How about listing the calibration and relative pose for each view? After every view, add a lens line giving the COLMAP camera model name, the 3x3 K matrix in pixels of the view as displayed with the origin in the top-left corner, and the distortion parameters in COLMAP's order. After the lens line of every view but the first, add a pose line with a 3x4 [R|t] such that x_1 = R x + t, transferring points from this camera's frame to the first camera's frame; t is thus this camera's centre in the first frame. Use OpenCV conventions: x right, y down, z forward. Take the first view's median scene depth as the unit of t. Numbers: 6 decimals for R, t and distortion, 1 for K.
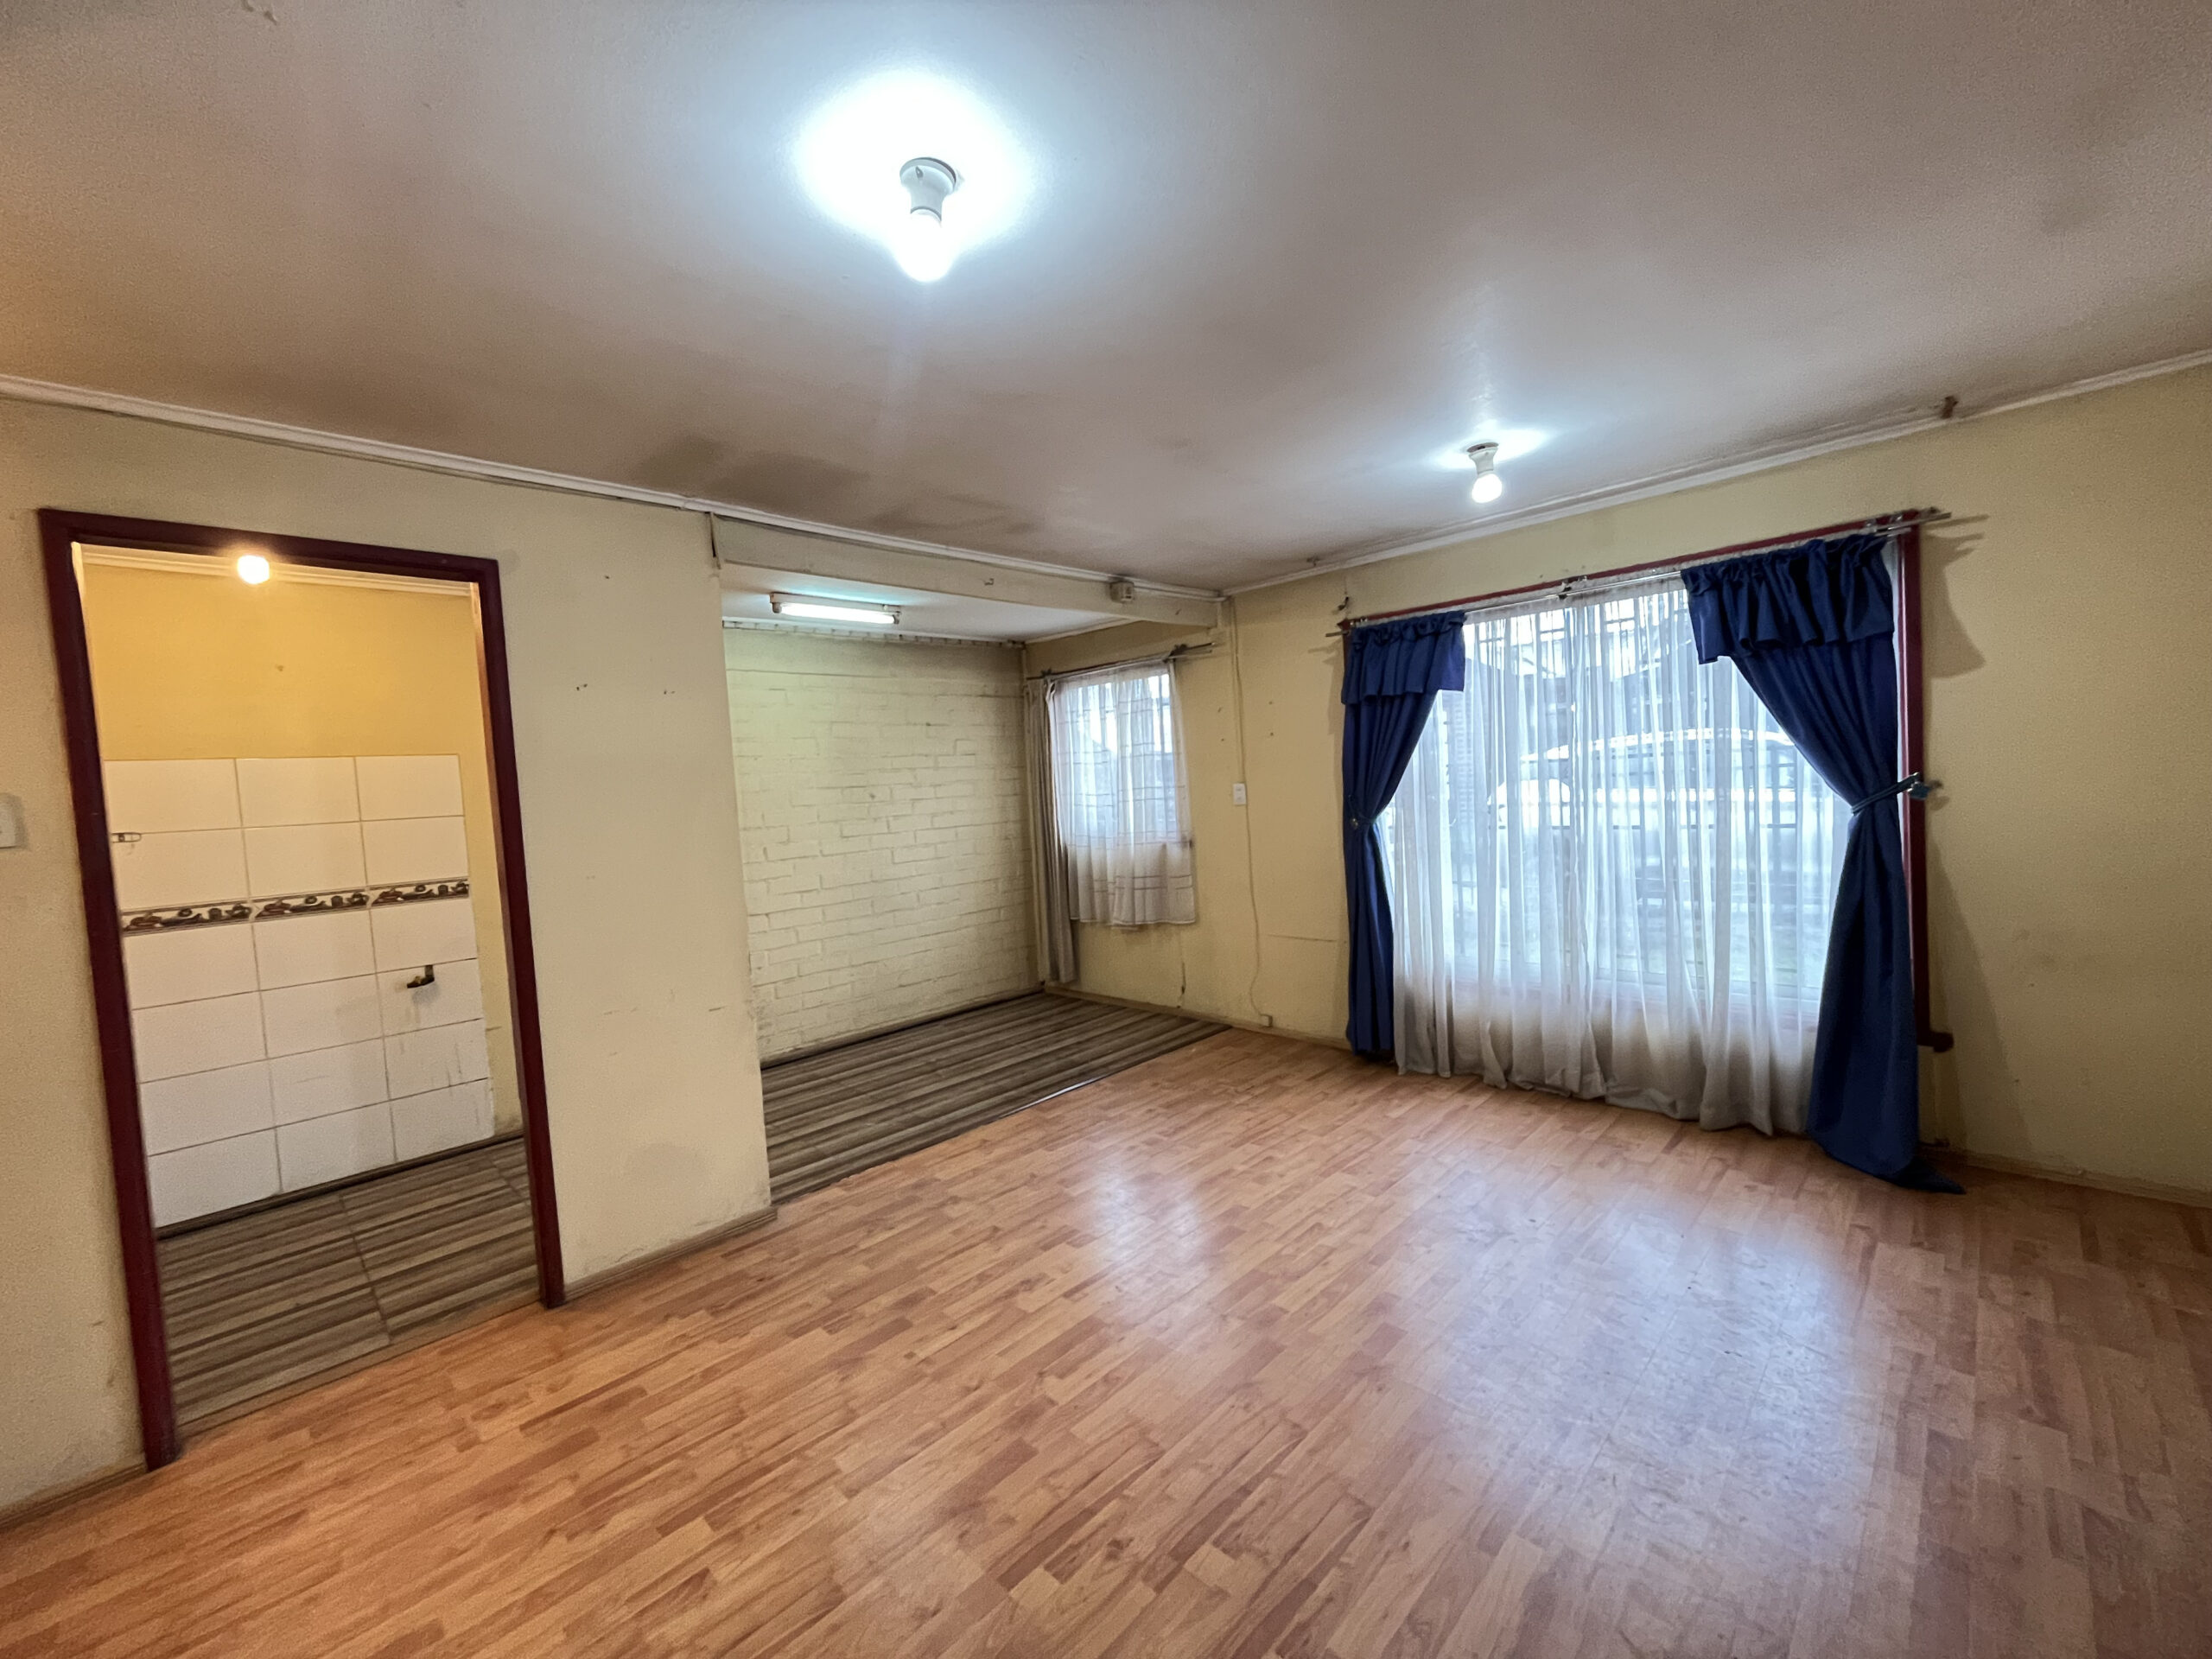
lens RADIAL K [[895.7, 0, 1102.9], [0, 895.7, 825.4], [0, 0, 1]] dist [0.003509, 0.000742]
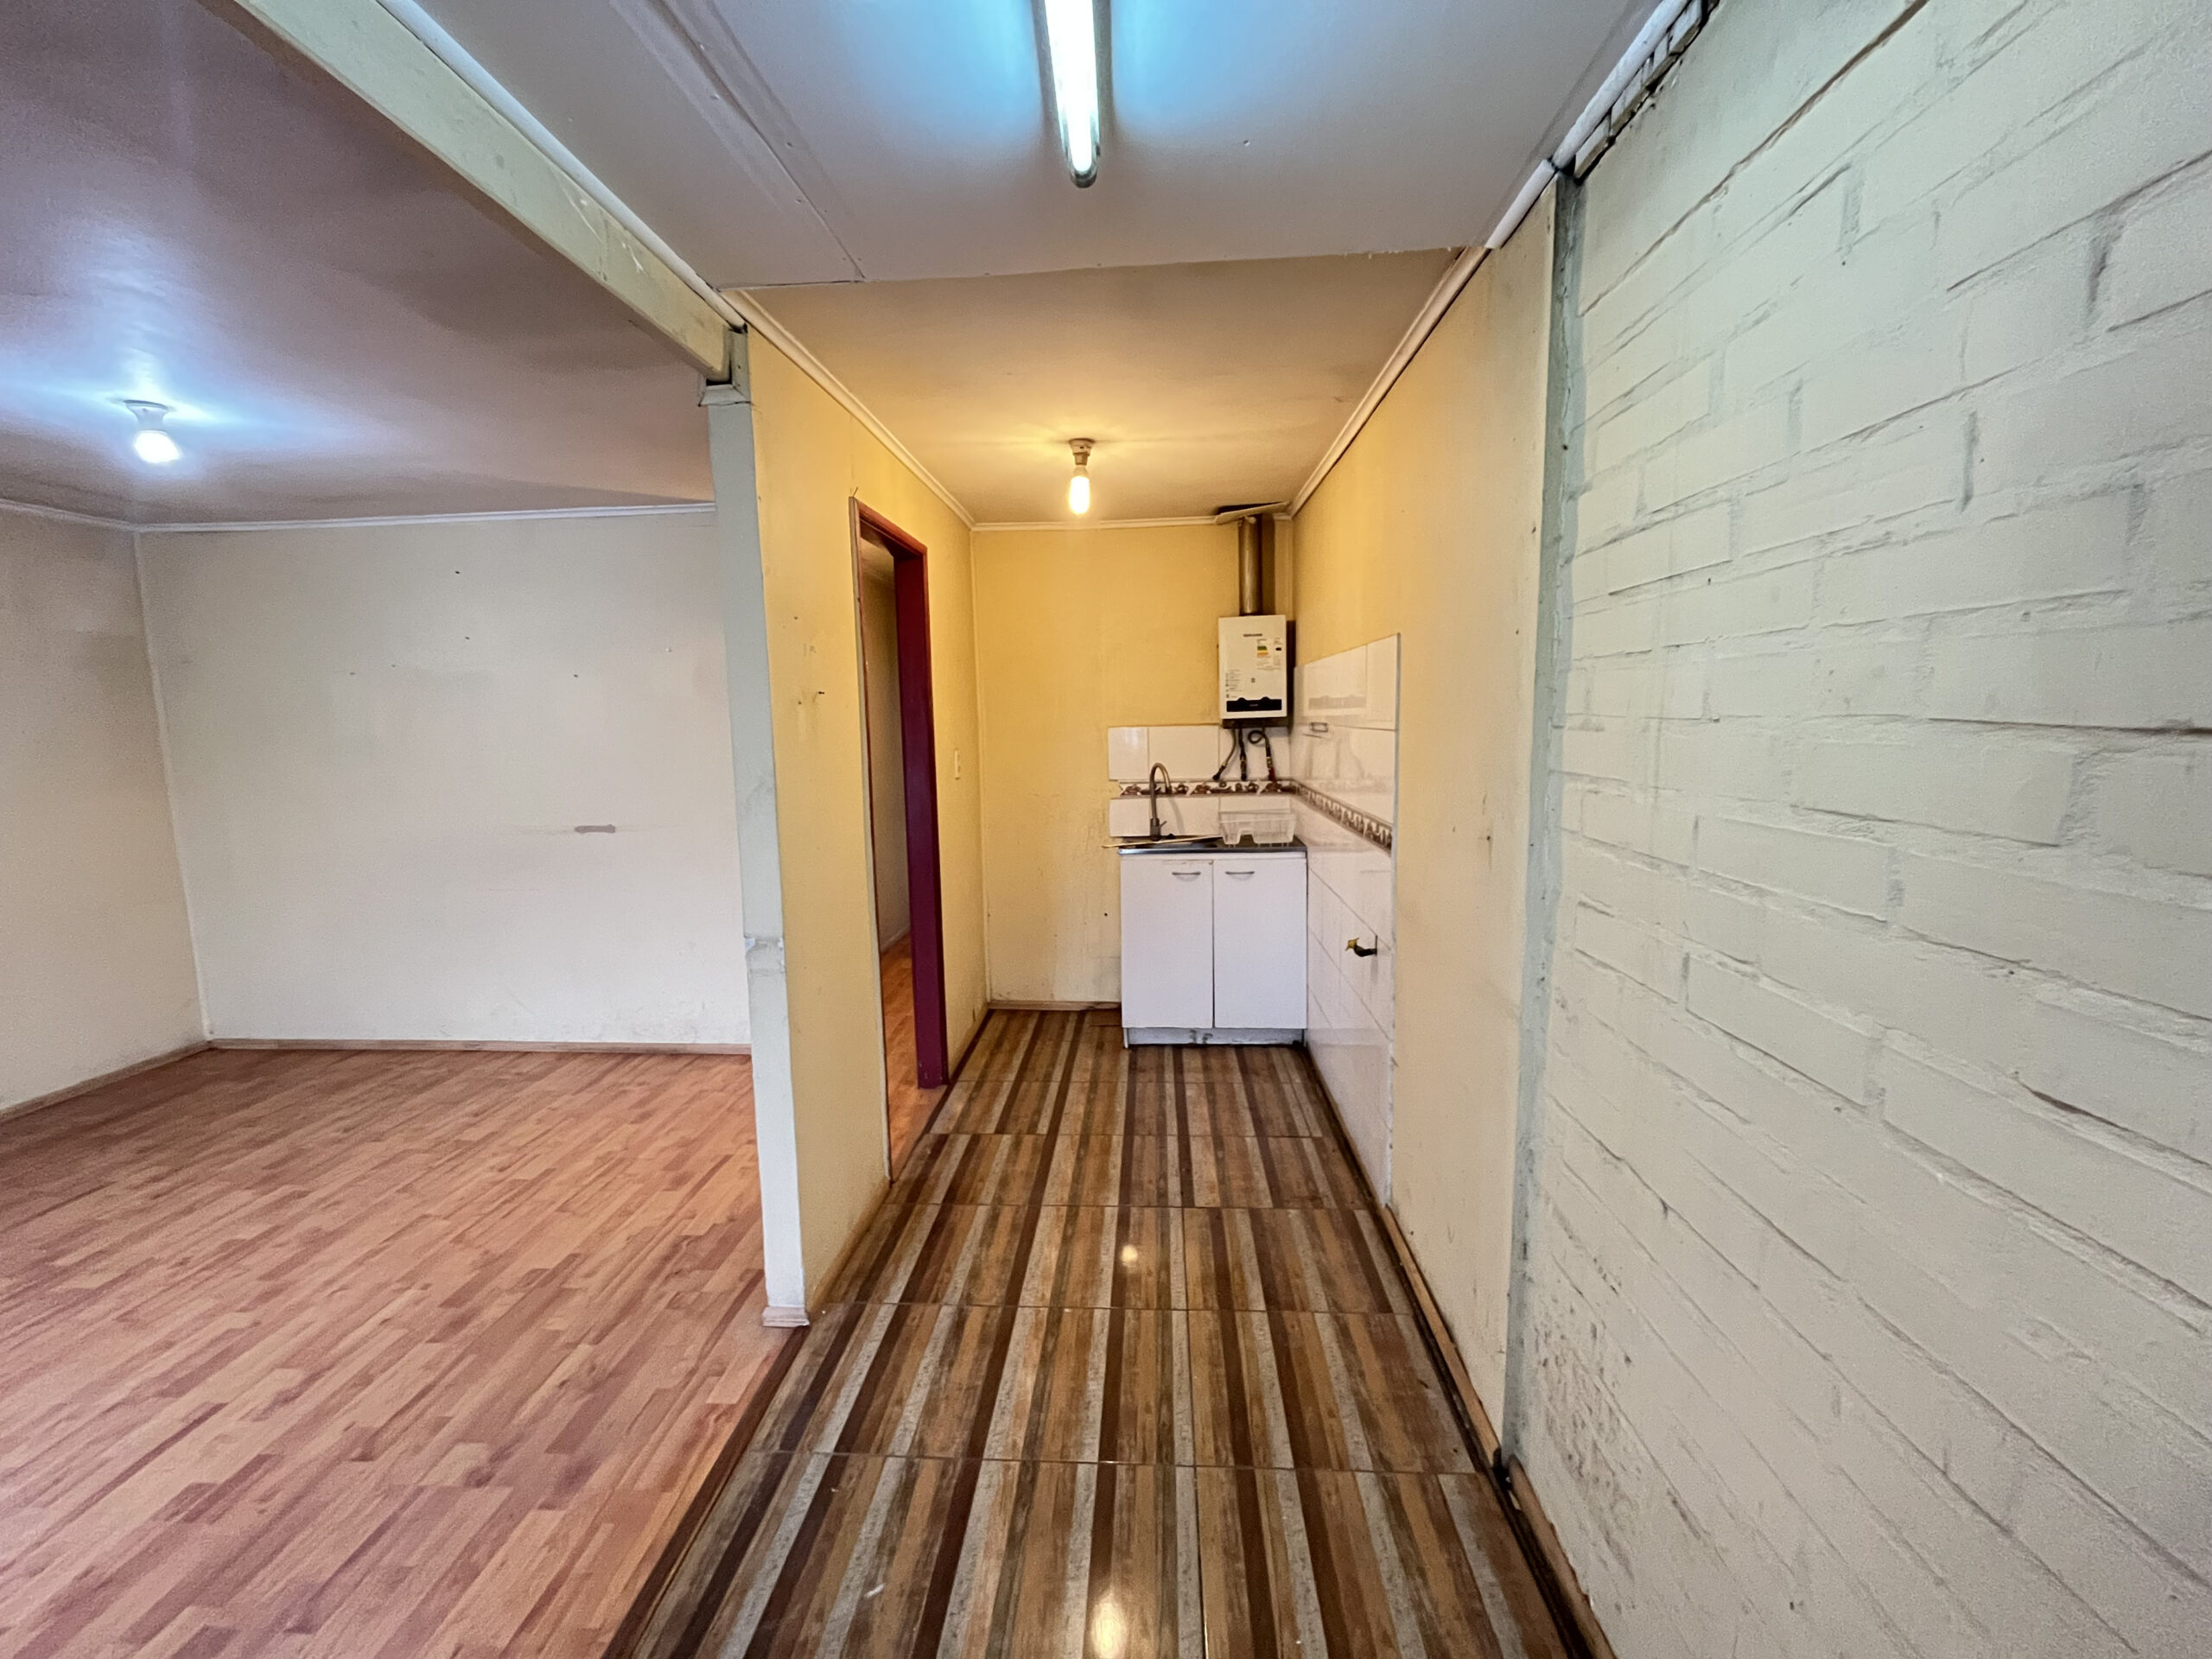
lens RADIAL K [[895.7, 0, 1089.9], [0, 895.7, 827.8], [0, 0, 1]] dist [0.003509, 0.000742]
pose [[-0.758023, 0.162889, -0.631561, -0.186992], [0.037773, 0.977651, 0.206814, -0.112893], [0.651134, 0.132914, -0.747234, 1.840796]]
